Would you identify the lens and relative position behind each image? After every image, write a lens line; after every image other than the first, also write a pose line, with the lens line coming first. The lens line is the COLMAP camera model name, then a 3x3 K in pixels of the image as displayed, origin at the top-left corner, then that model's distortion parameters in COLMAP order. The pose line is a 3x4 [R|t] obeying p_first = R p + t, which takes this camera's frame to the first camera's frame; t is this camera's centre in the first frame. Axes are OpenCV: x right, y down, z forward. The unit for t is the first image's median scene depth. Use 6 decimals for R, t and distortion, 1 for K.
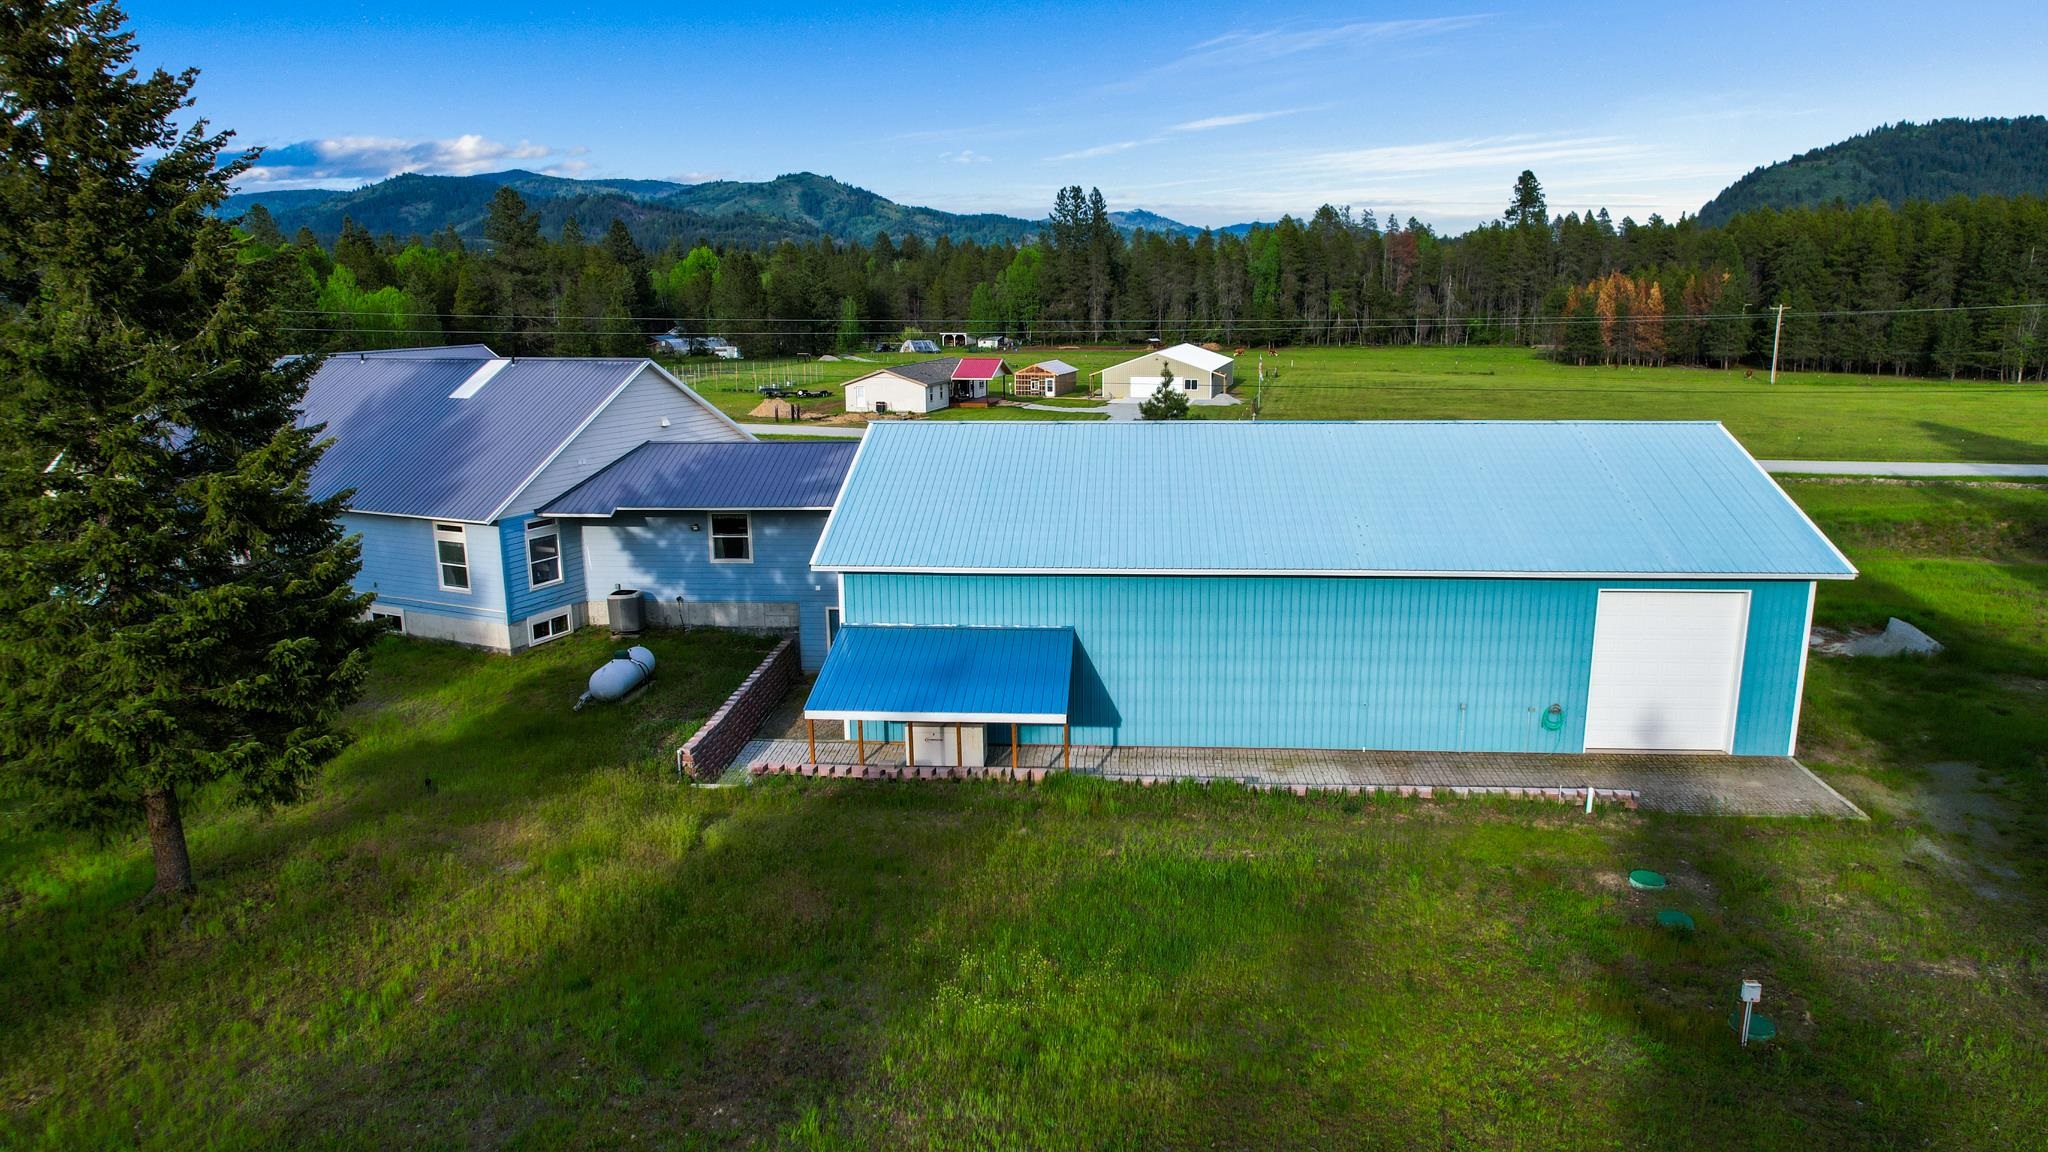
lens RADIAL K [[1305.0, 0, 1017.4], [0, 1305.0, 577.8], [0, 0, 1]] dist [-0.075609, 0.068688]
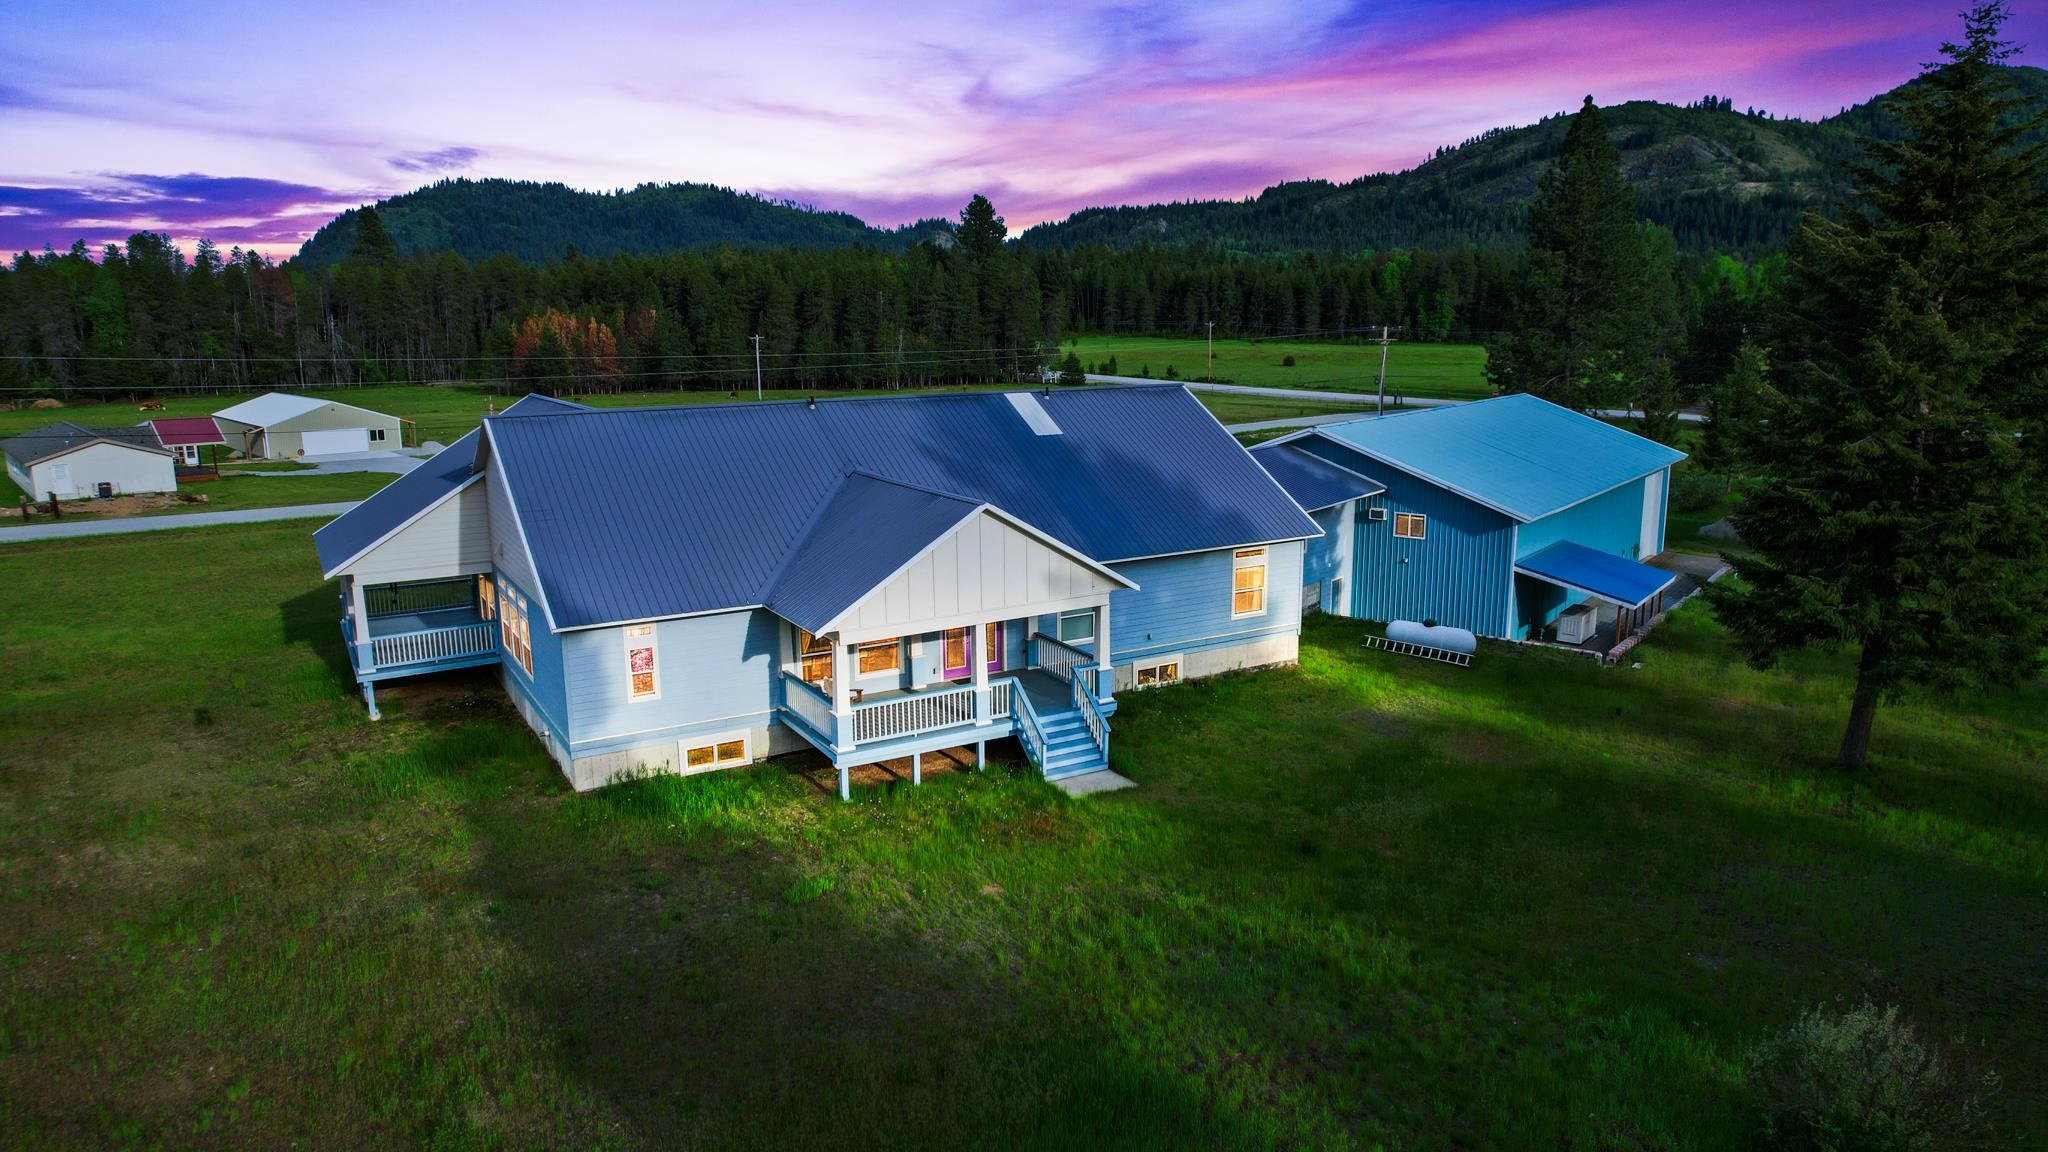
lens RADIAL K [[1305.0, 0, 1017.4], [0, 1305.0, 577.8], [0, 0, 1]] dist [-0.075609, 0.068688]
pose [[0.554522, -0.159646, 0.816712, -0.263360], [0.183532, 0.980721, 0.067092, -0.023097], [-0.811678, 0.112689, 0.573131, 0.111819]]
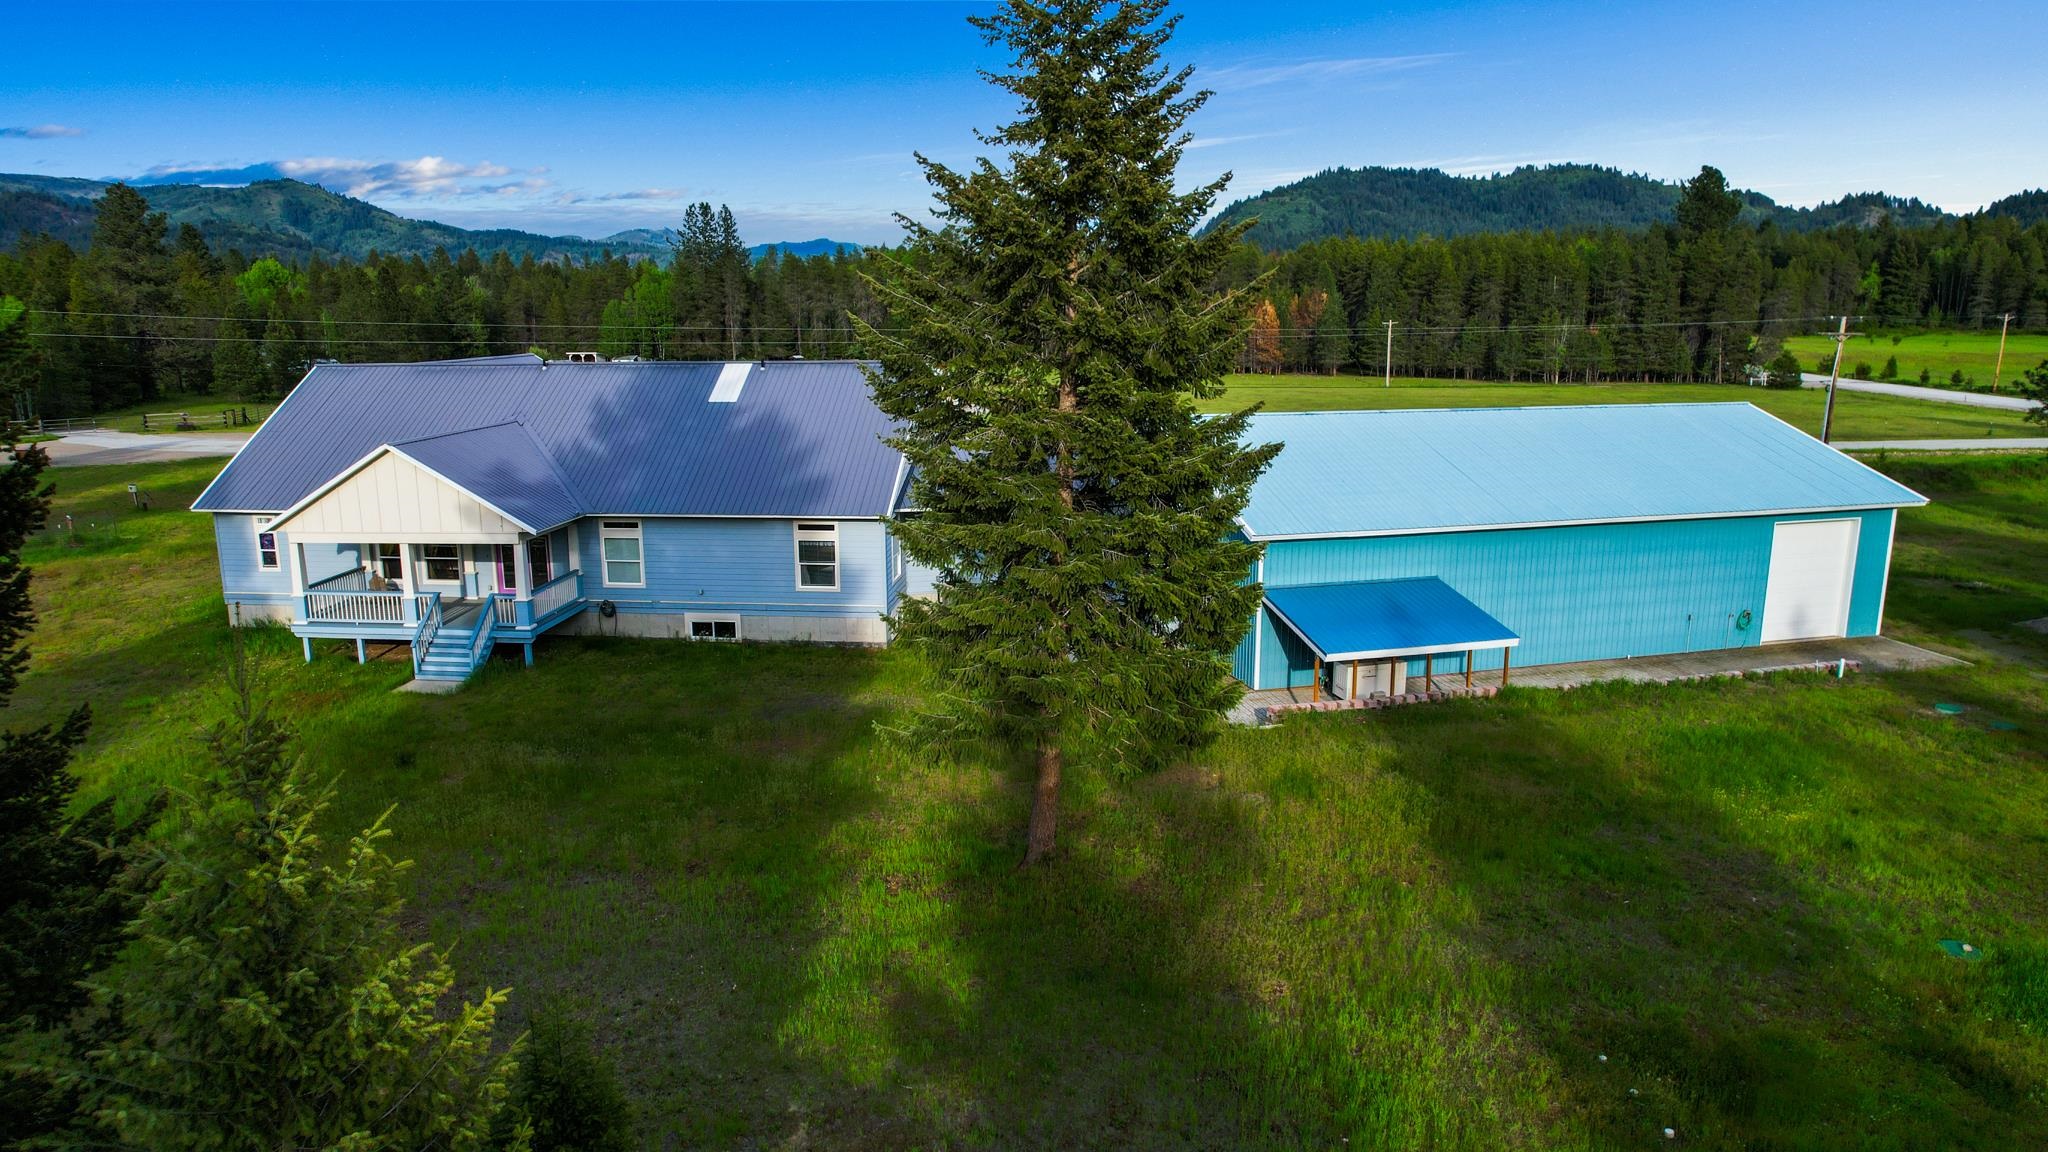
lens RADIAL K [[1305.0, 0, 1017.4], [0, 1305.0, 577.8], [0, 0, 1]] dist [-0.075609, 0.068688]
pose [[0.939772, -0.062891, 0.335966, -0.123299], [0.067734, 0.997700, -0.002704, 0.002737], [-0.335023, 0.025298, 0.941870, -0.000441]]
